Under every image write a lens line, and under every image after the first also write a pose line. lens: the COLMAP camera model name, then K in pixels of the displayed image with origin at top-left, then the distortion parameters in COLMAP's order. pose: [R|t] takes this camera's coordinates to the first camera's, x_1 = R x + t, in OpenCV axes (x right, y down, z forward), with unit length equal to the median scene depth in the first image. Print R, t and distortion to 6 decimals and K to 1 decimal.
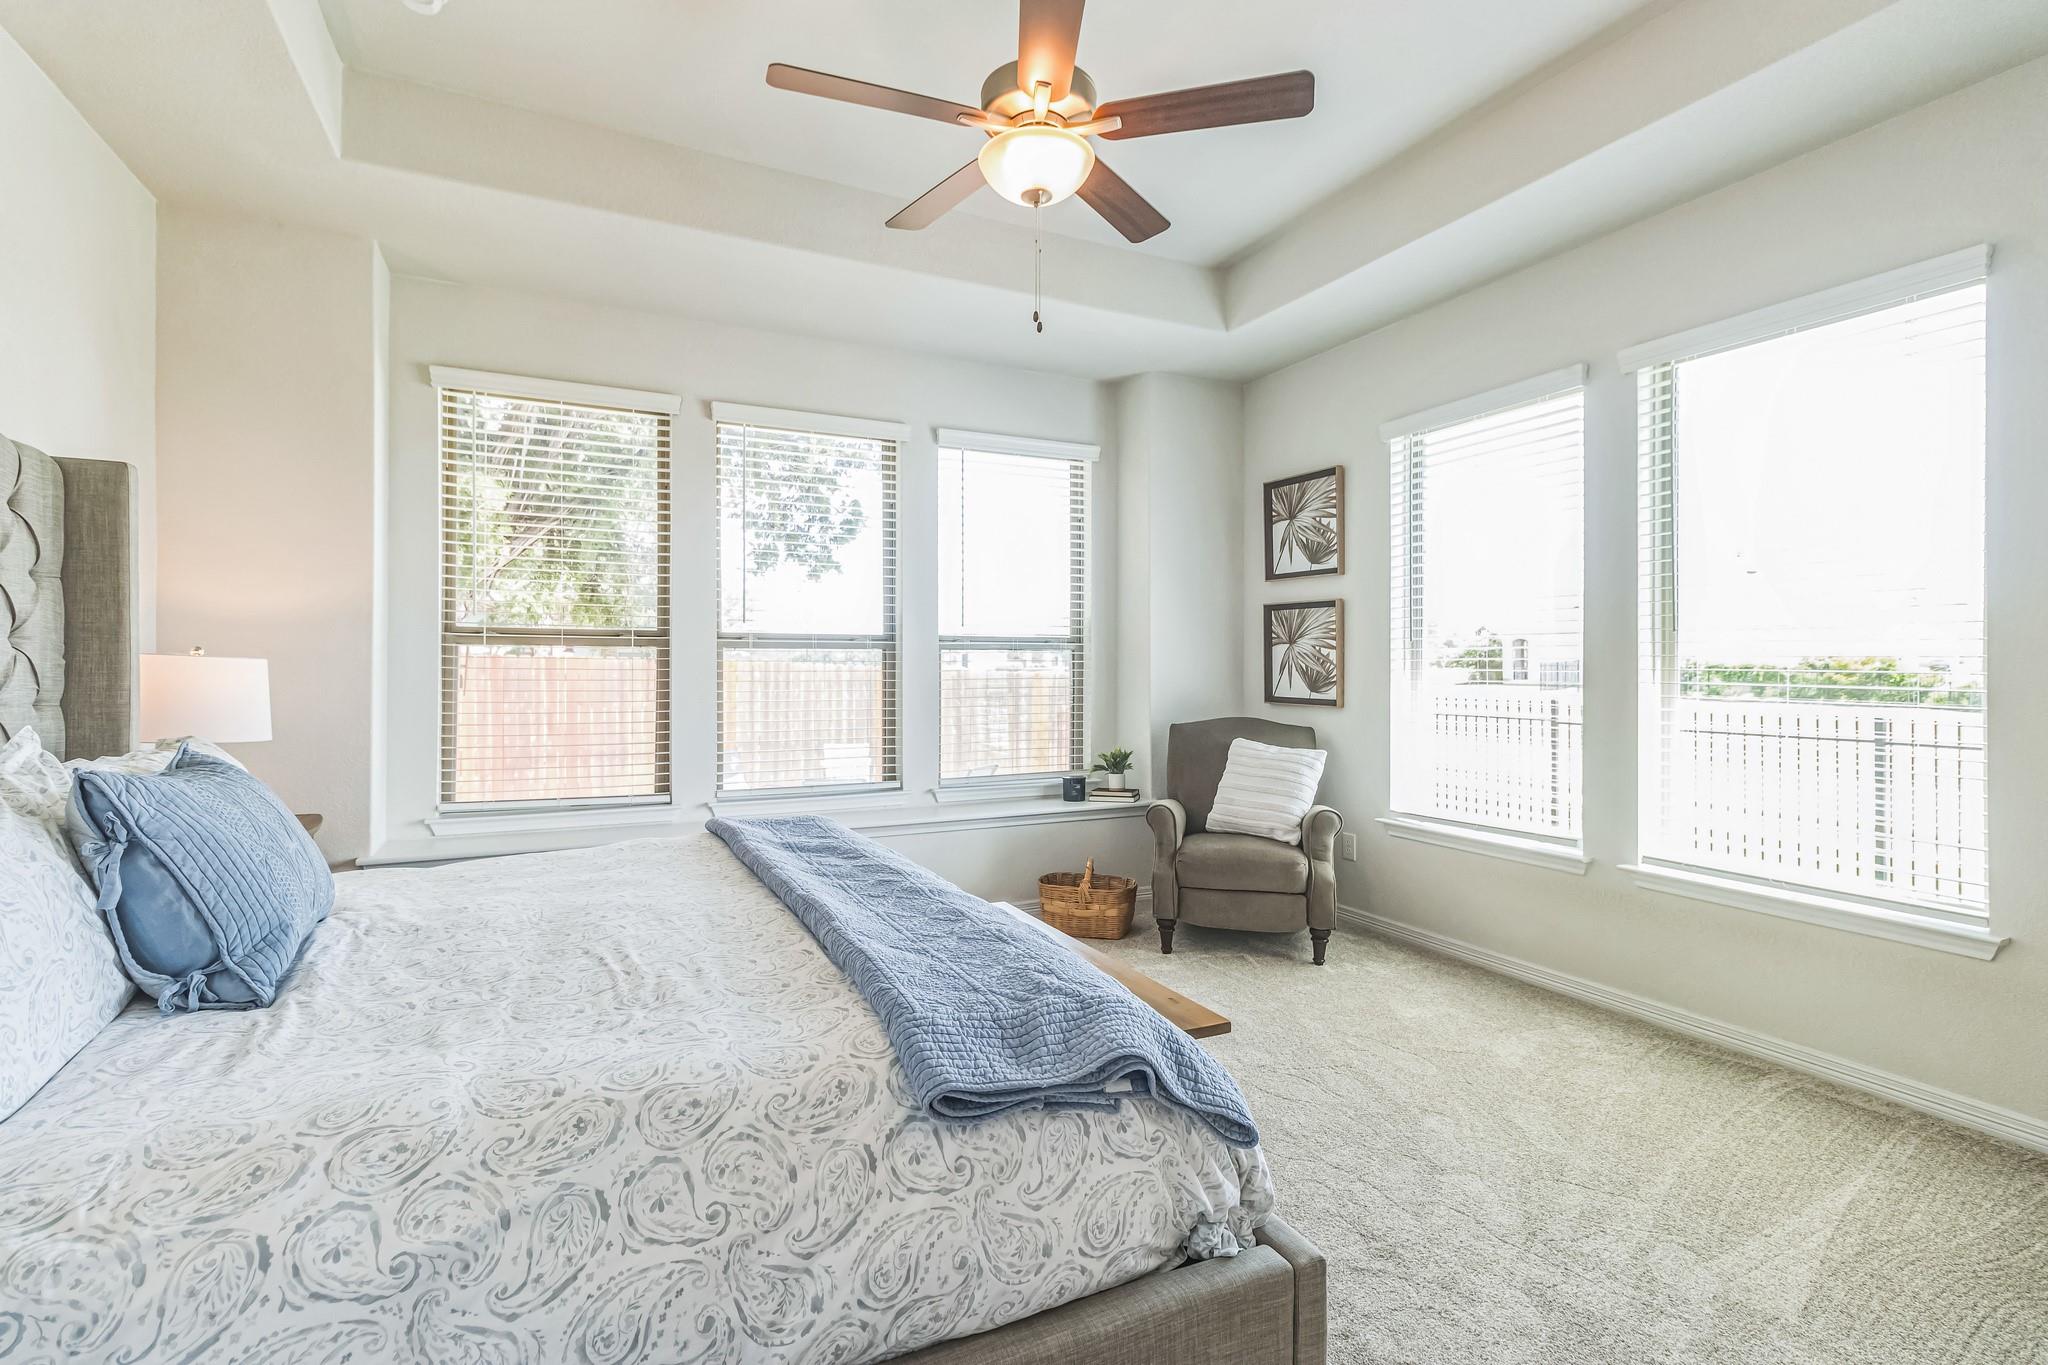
lens RADIAL K [[972.5, 0, 1013.6], [0, 972.5, 677.0], [0, 0, 1]] dist [0.009483, 0.000298]
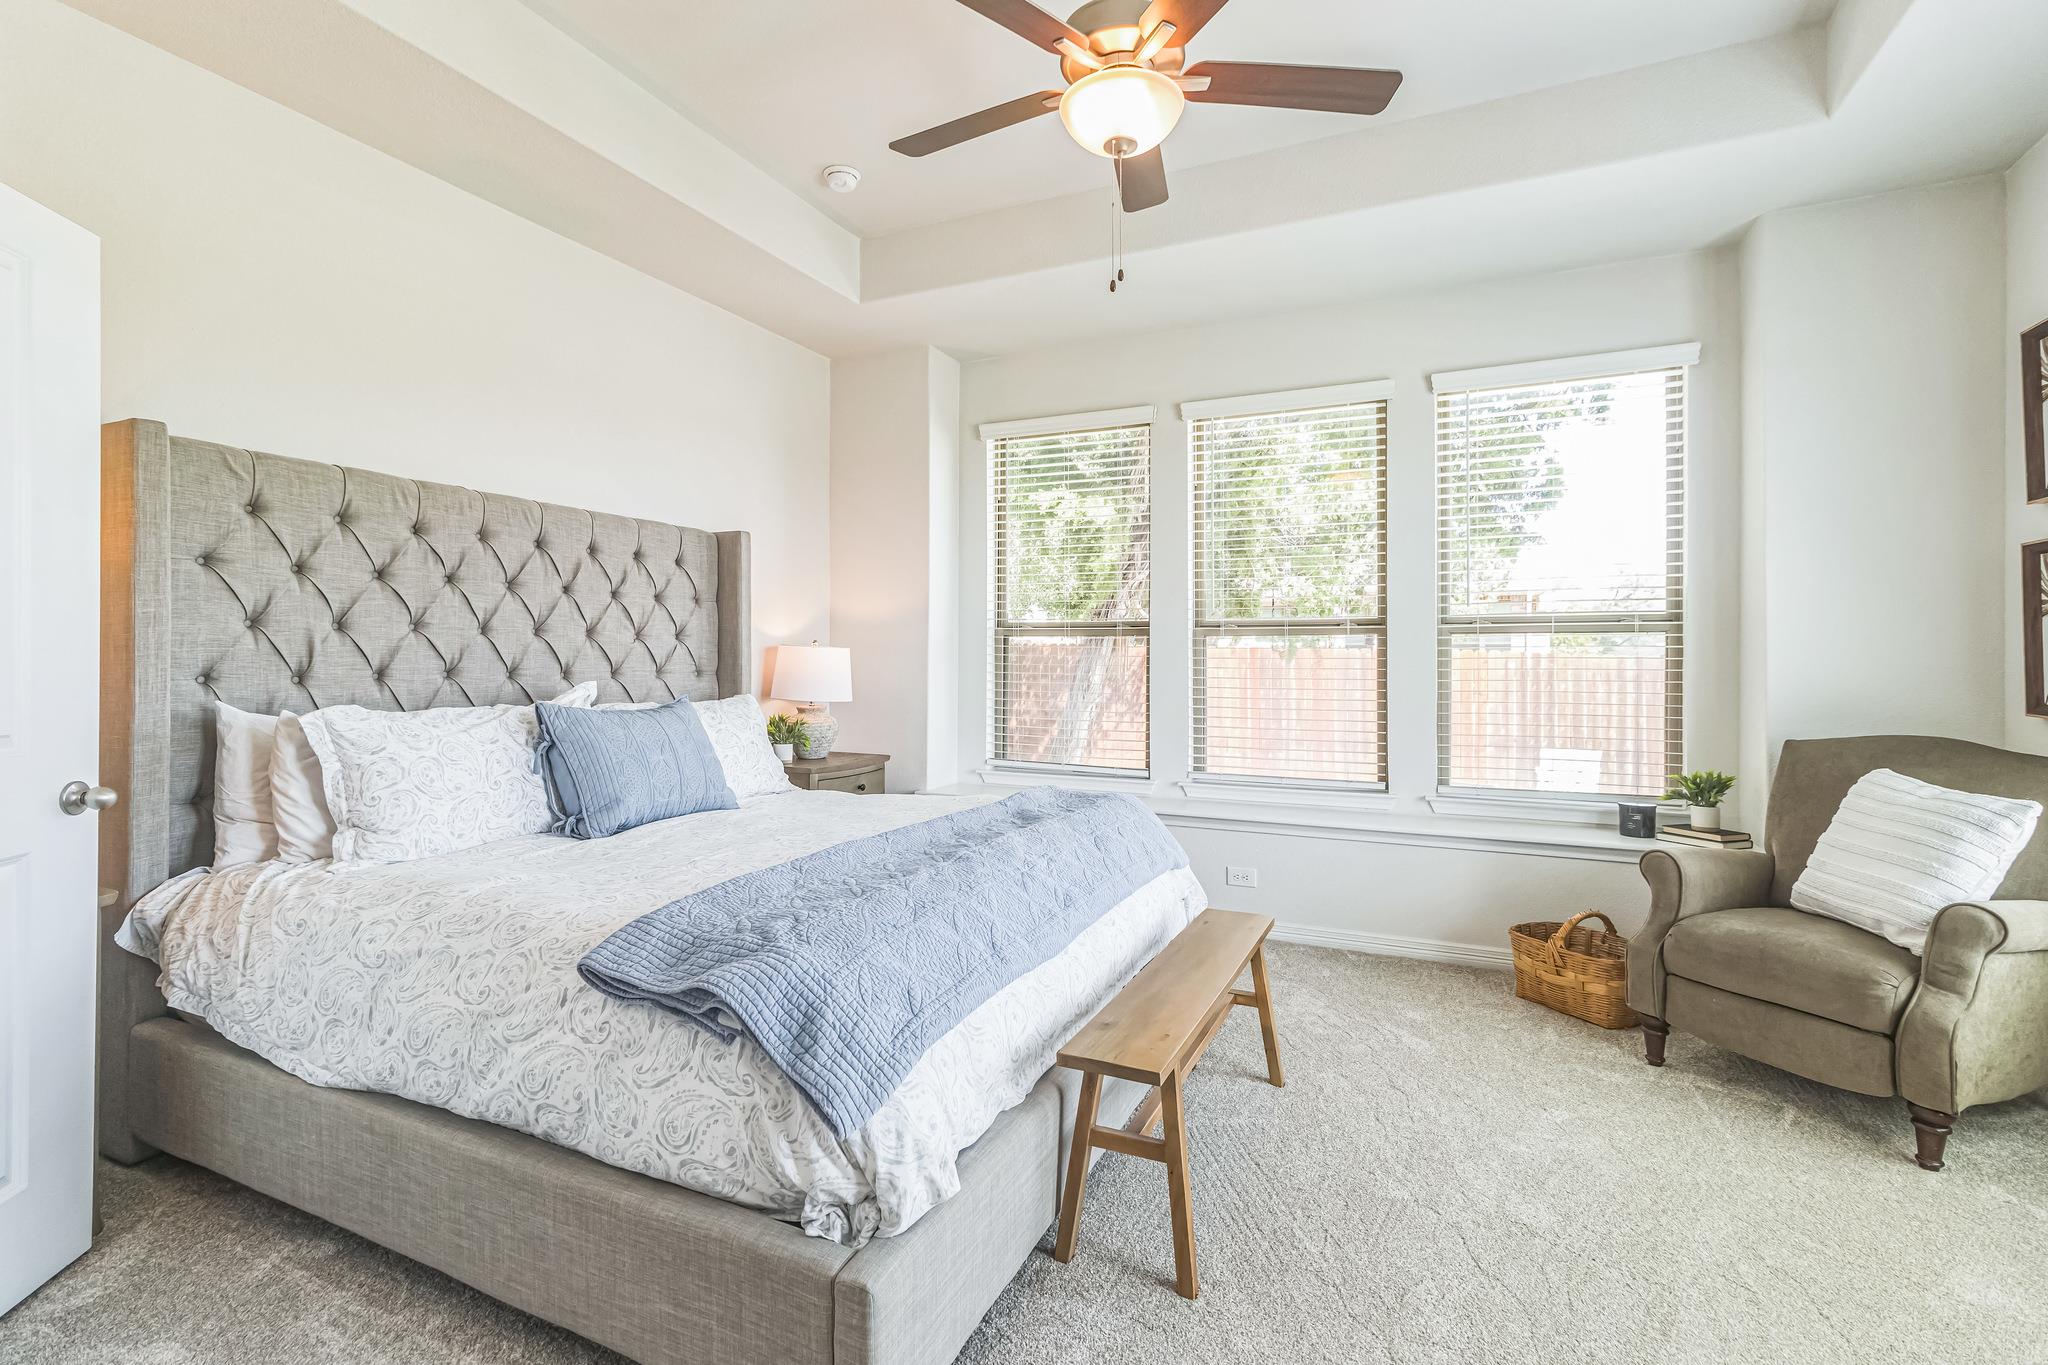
lens RADIAL K [[972.5, 0, 1006.2], [0, 972.5, 667.4], [0, 0, 1]] dist [0.009483, 0.000298]
pose [[0.608909, 0.009403, -0.793184, 0.394356], [-0.011083, 0.999933, 0.003346, 0.003126], [0.793162, 0.006753, 0.608973, 0.191836]]
